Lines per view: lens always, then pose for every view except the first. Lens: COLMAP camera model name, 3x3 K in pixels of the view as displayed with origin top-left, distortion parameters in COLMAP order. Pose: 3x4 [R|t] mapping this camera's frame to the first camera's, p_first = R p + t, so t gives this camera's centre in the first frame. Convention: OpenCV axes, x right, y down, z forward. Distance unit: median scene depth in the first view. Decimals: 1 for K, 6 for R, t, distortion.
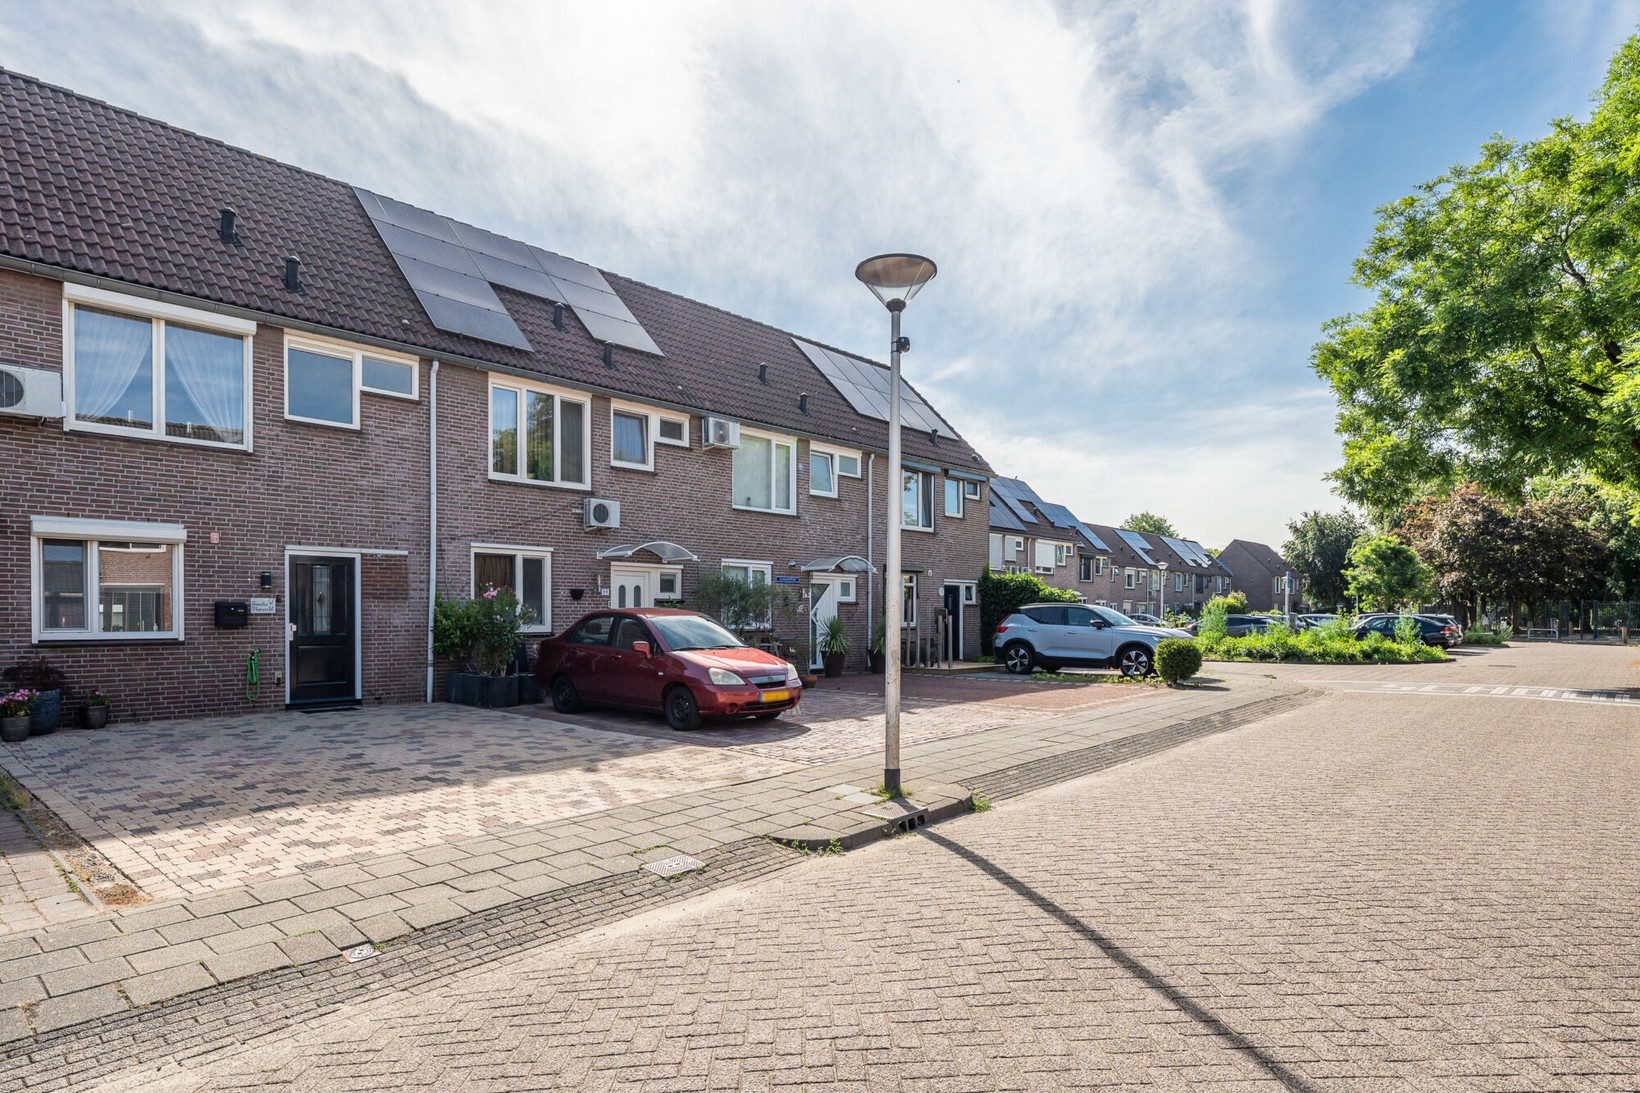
lens RADIAL K [[906.0, 0, 823.4], [0, 906.0, 617.6], [0, 0, 1]] dist [0.000104, 0.000519]
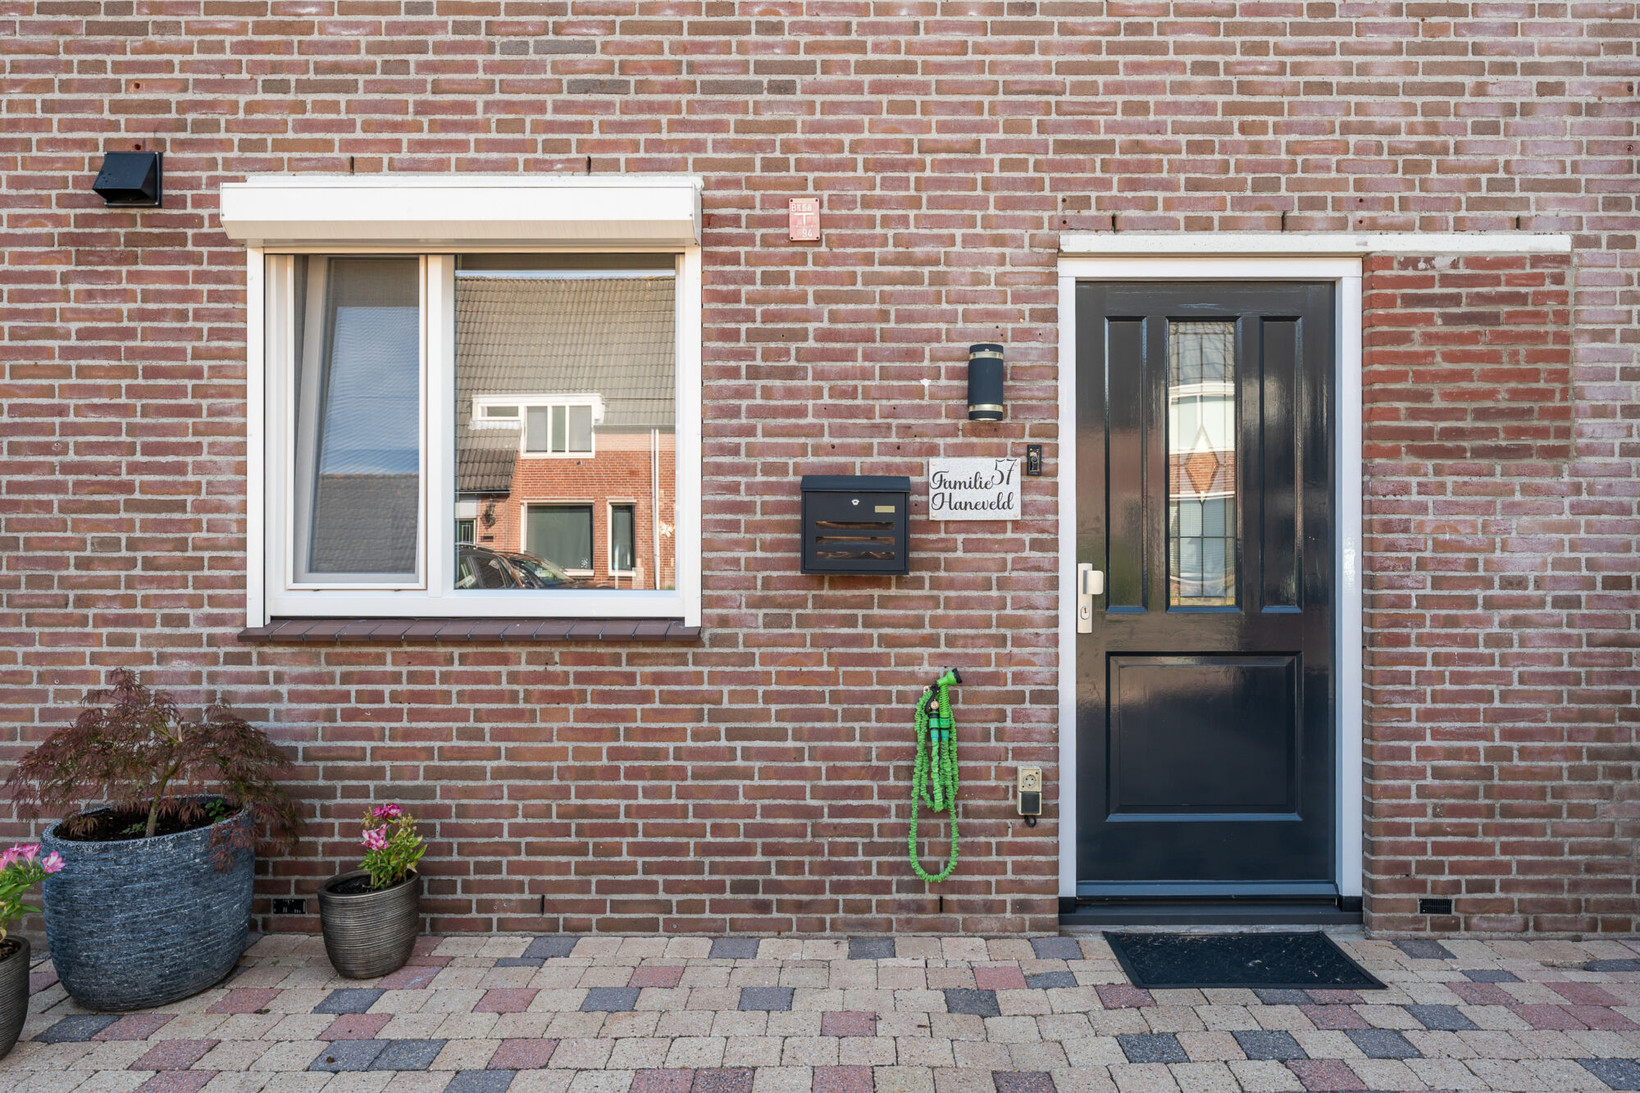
lens RADIAL K [[1118.8, 0, 818.2], [0, 1118.8, 543.2], [0, 0, 1]] dist [-0.000513, 0.000632]
pose [[0.659745, 0.003909, -0.751480, -0.426079], [-0.003021, 0.999992, 0.002549, 0.000609], [0.751484, 0.000588, 0.659751, 0.779586]]
